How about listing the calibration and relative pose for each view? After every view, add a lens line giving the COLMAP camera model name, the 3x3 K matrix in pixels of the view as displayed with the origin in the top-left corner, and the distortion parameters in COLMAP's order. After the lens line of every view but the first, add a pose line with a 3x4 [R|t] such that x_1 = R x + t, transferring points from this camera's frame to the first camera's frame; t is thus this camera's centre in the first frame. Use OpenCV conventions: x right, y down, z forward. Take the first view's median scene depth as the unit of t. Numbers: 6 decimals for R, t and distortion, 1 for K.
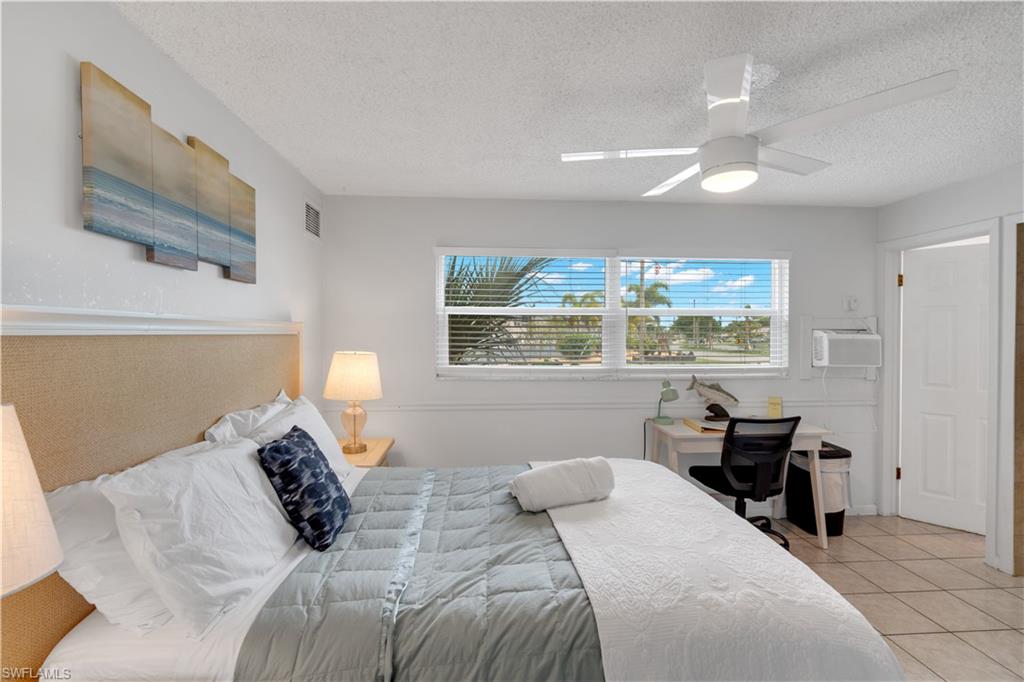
lens RADIAL K [[464.7, 0, 503.9], [0, 464.7, 337.8], [0, 0, 1]] dist [-0.011916, 0.003368]
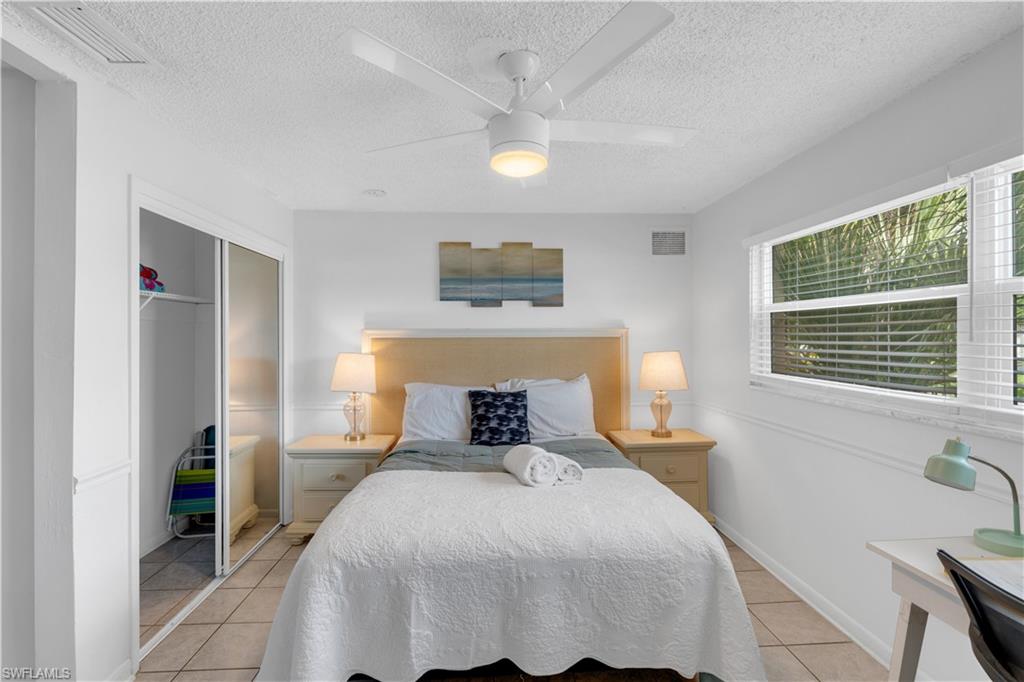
lens RADIAL K [[464.7, 0, 512.3], [0, 464.7, 336.9], [0, 0, 1]] dist [-0.011916, 0.003368]
pose [[0.019129, 0.000930, -0.999817, 0.853478], [-0.003586, 0.999993, 0.000862, -0.006905], [0.999811, 0.003568, 0.019132, 0.603795]]
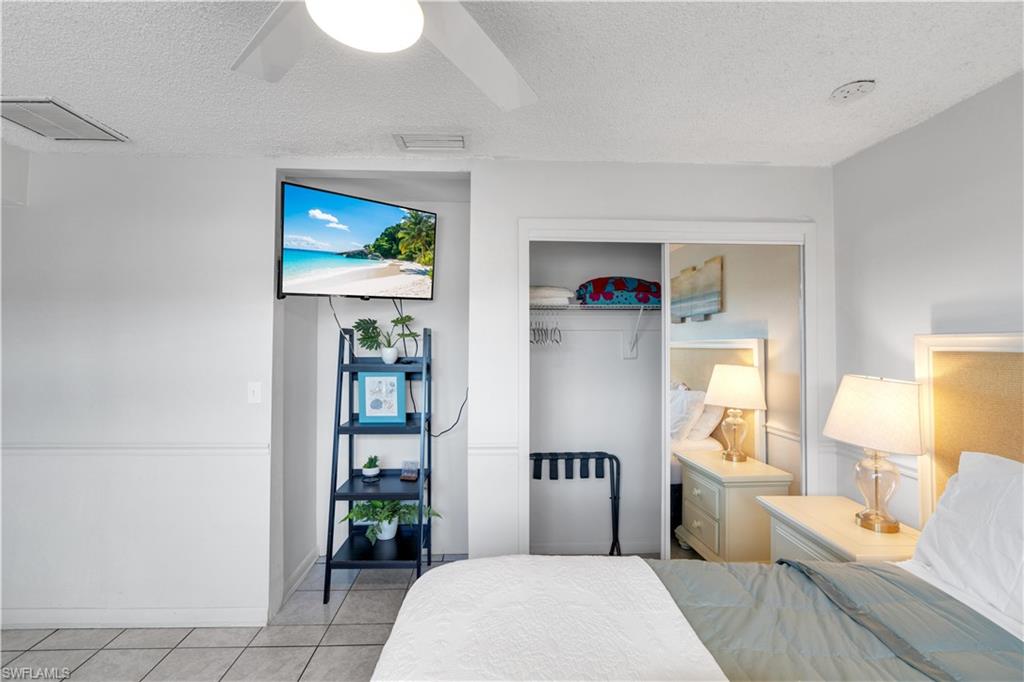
lens RADIAL K [[464.7, 0, 517.1], [0, 464.7, 339.9], [0, 0, 1]] dist [-0.011916, 0.003368]
pose [[-0.999982, -0.005884, 0.001118, 0.204062], [-0.005896, 0.999923, -0.010910, -0.005977], [-0.001054, -0.010916, -0.999940, 0.890722]]
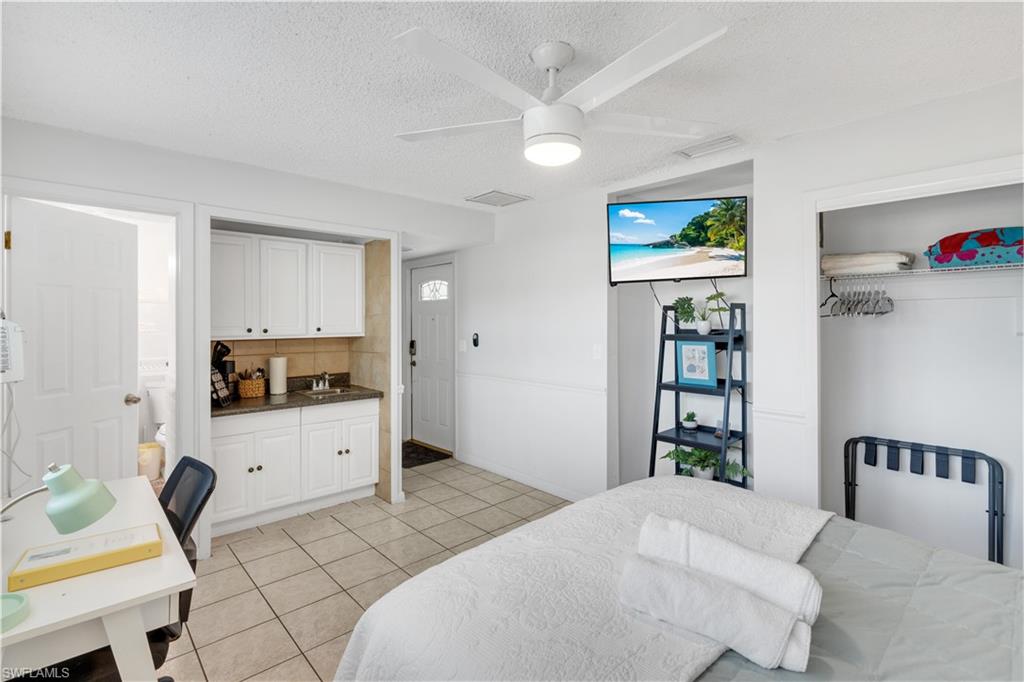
lens RADIAL K [[464.7, 0, 513.3], [0, 464.7, 322.0], [0, 0, 1]] dist [-0.011916, 0.003368]
pose [[-0.652650, -0.003353, 0.757652, -0.076175], [0.002901, 0.999972, 0.006924, -0.005002], [-0.757654, 0.006717, -0.652622, 1.004696]]
